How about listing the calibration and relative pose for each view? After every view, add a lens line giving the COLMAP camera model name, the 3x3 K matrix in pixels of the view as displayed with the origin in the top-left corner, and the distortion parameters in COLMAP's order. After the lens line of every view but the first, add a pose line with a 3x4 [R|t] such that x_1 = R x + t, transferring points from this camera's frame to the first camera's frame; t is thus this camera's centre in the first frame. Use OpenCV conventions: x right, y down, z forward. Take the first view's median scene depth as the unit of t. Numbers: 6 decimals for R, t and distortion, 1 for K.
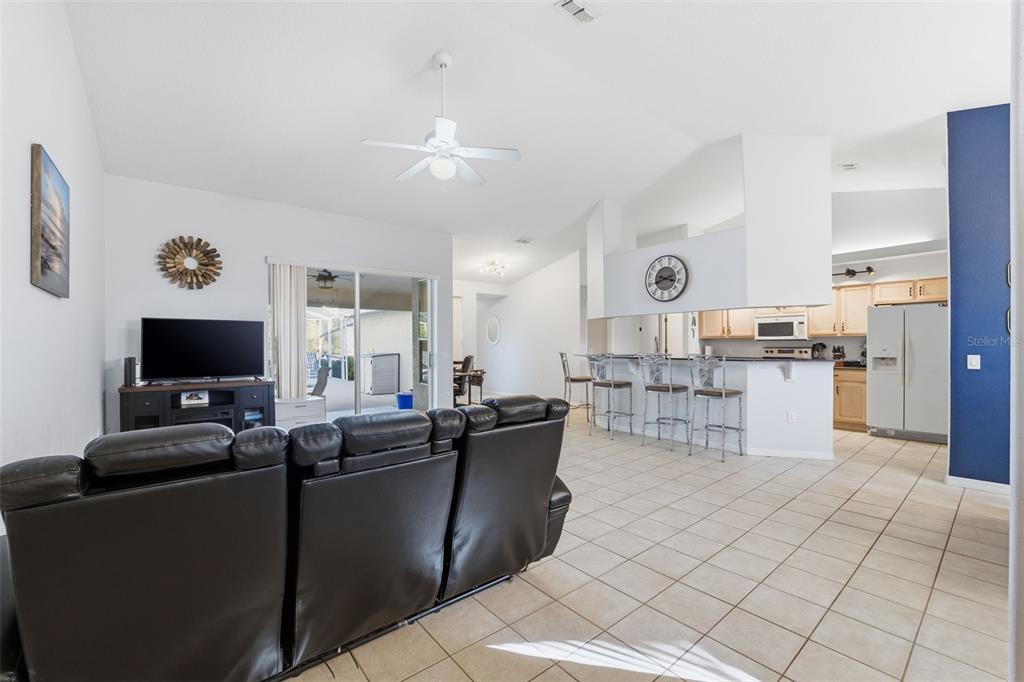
lens RADIAL K [[422.2, 0, 515.2], [0, 422.2, 343.3], [0, 0, 1]] dist [-0.023577, 0.001158]
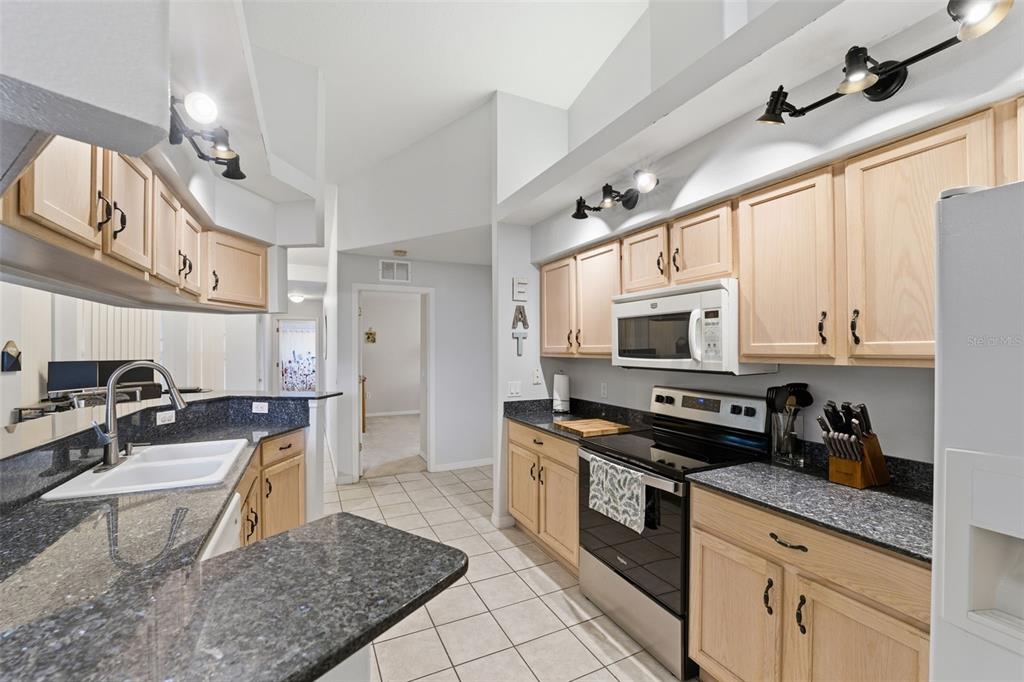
lens RADIAL K [[422.2, 0, 512.4], [0, 422.2, 342.1], [0, 0, 1]] dist [-0.023577, 0.001158]
pose [[0.972009, -0.000192, -0.234944, 0.615128], [-0.001964, 0.999958, -0.008946, -0.026428], [0.234936, 0.009157, 0.971968, 0.684472]]
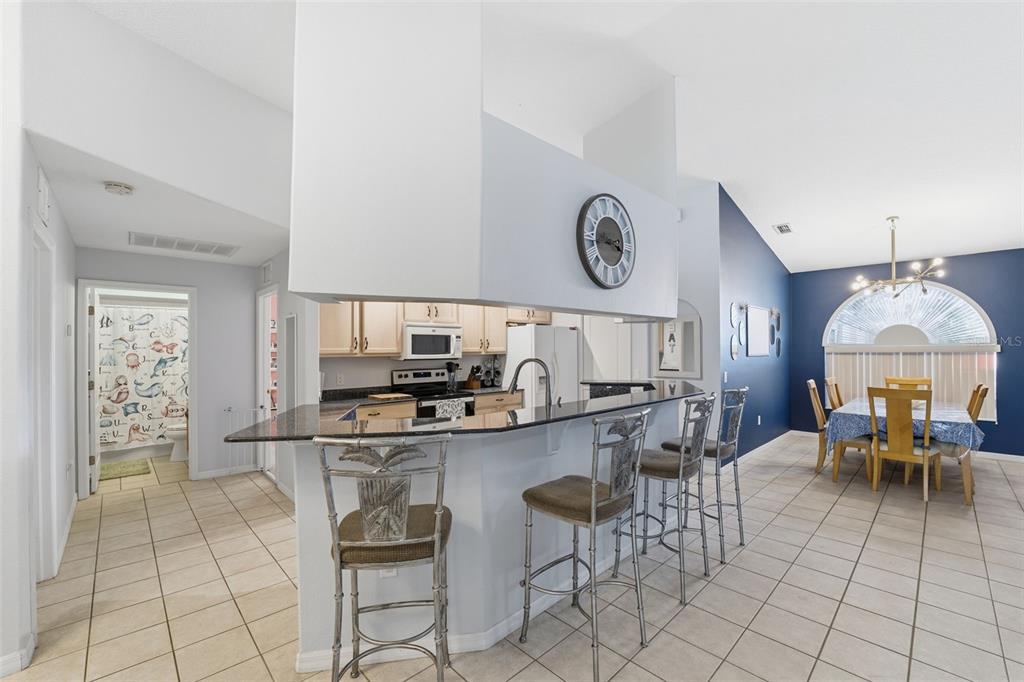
lens RADIAL K [[422.2, 0, 509.9], [0, 422.2, 343.5], [0, 0, 1]] dist [-0.023577, 0.001158]
pose [[-0.076925, 0.020993, 0.996816, -0.101870], [0.003349, 0.999778, -0.020797, -0.019979], [-0.997031, 0.001739, -0.076978, 0.956532]]
